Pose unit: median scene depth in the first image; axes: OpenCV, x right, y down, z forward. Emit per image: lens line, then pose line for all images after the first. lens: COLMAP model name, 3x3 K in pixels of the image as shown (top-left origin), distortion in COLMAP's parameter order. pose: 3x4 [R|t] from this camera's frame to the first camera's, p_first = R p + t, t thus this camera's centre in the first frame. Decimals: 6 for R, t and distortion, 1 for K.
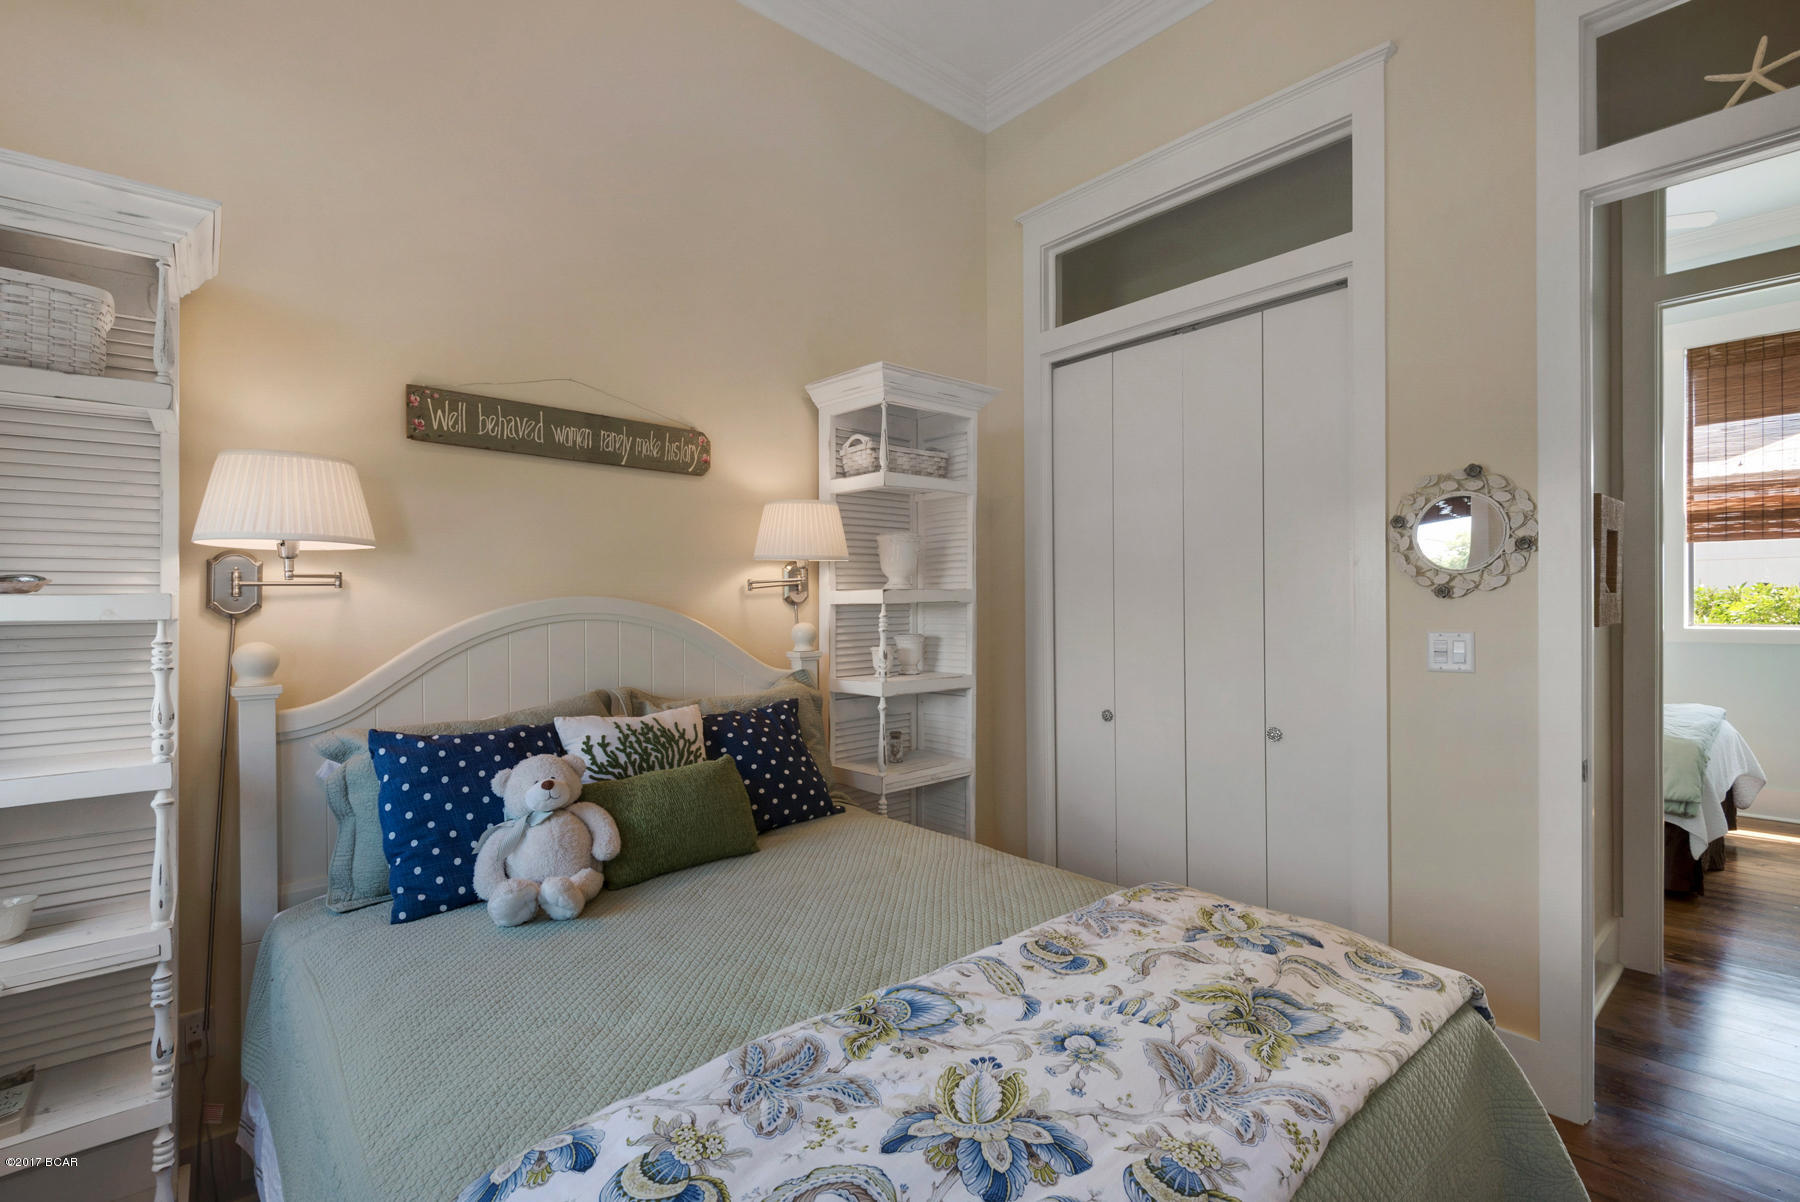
lens RADIAL K [[827.8, 0, 887.8], [0, 827.8, 601.2], [0, 0, 1]] dist [0.029702, -0.011833]
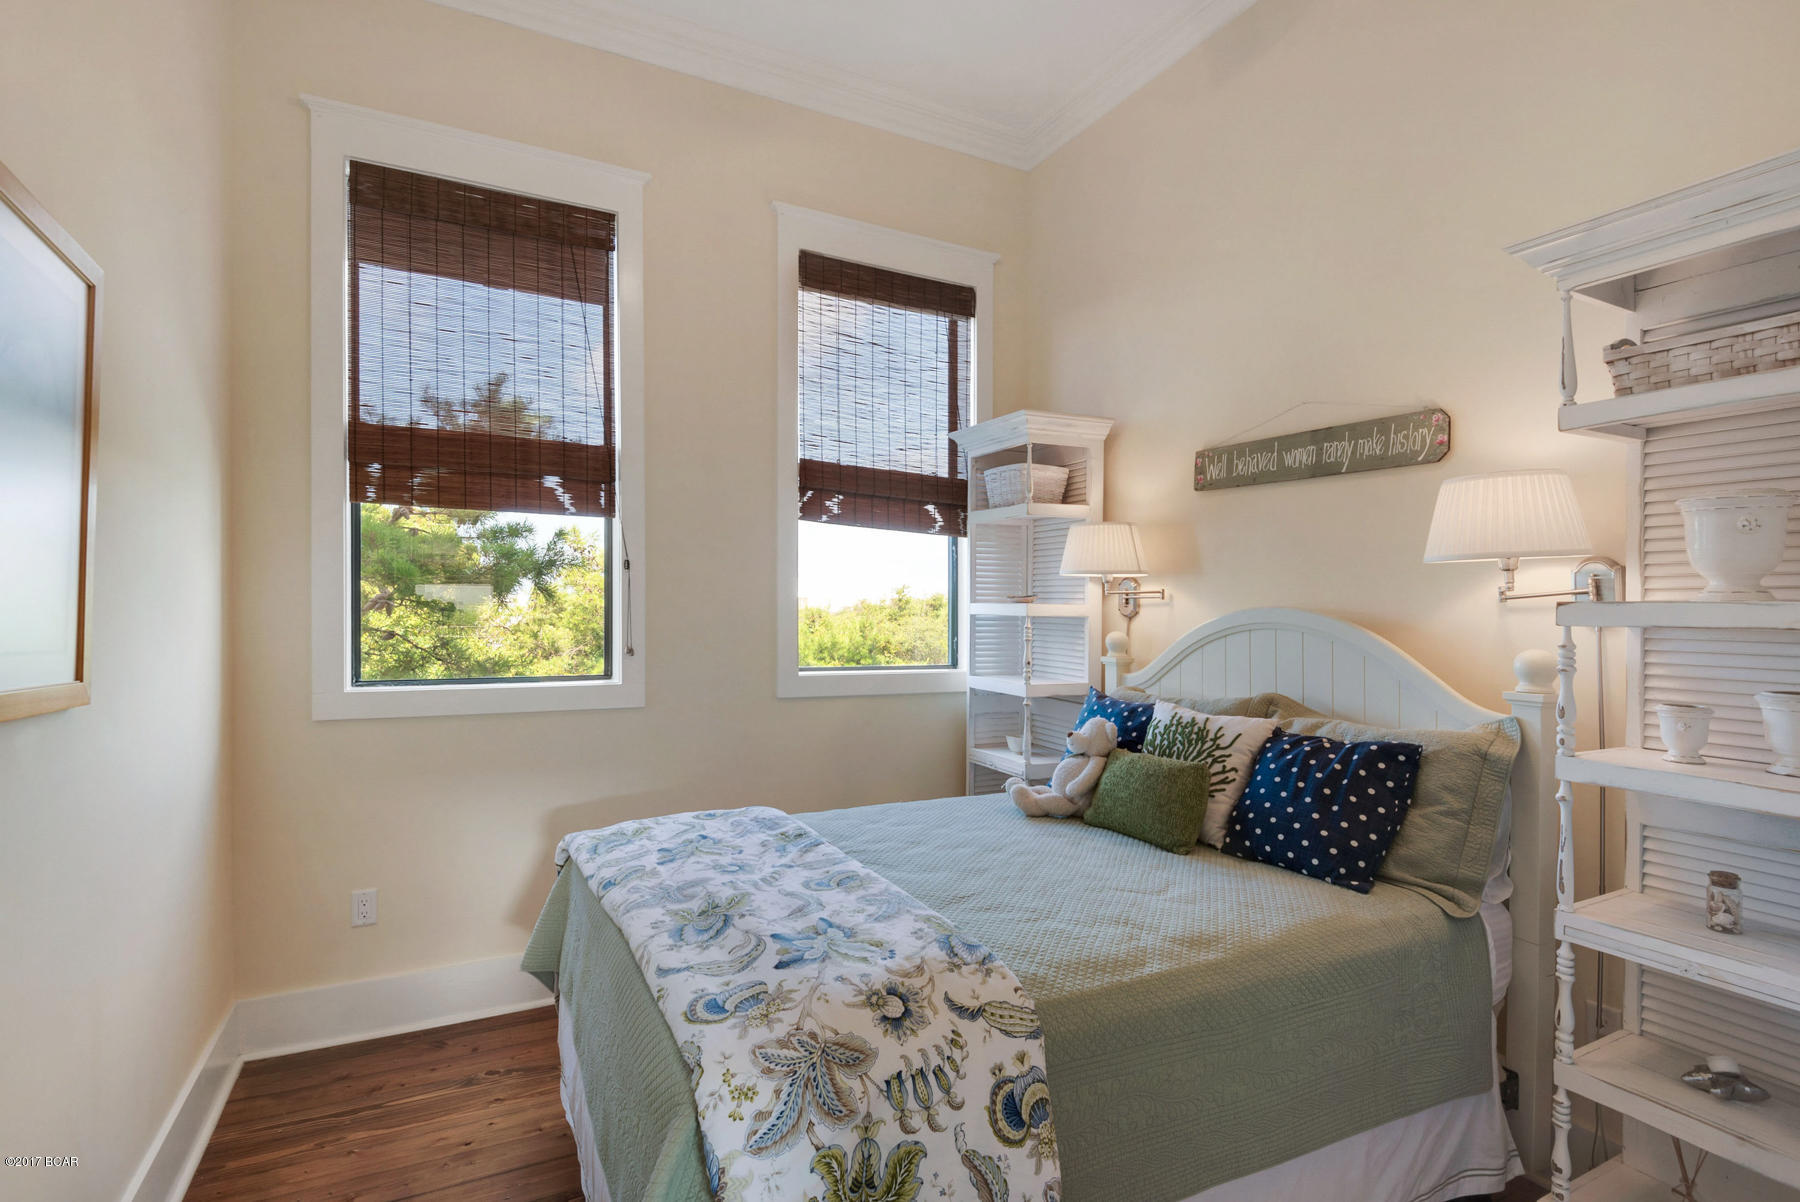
lens RADIAL K [[868.9, 0, 900.4], [0, 868.9, 599.9], [0, 0, 1]] dist [0.019143, -0.012090]
pose [[-0.241927, 0.004169, -0.970285, 1.204934], [-0.006930, 0.999958, 0.006025, -0.026312], [0.970270, 0.008182, -0.241888, 1.126450]]
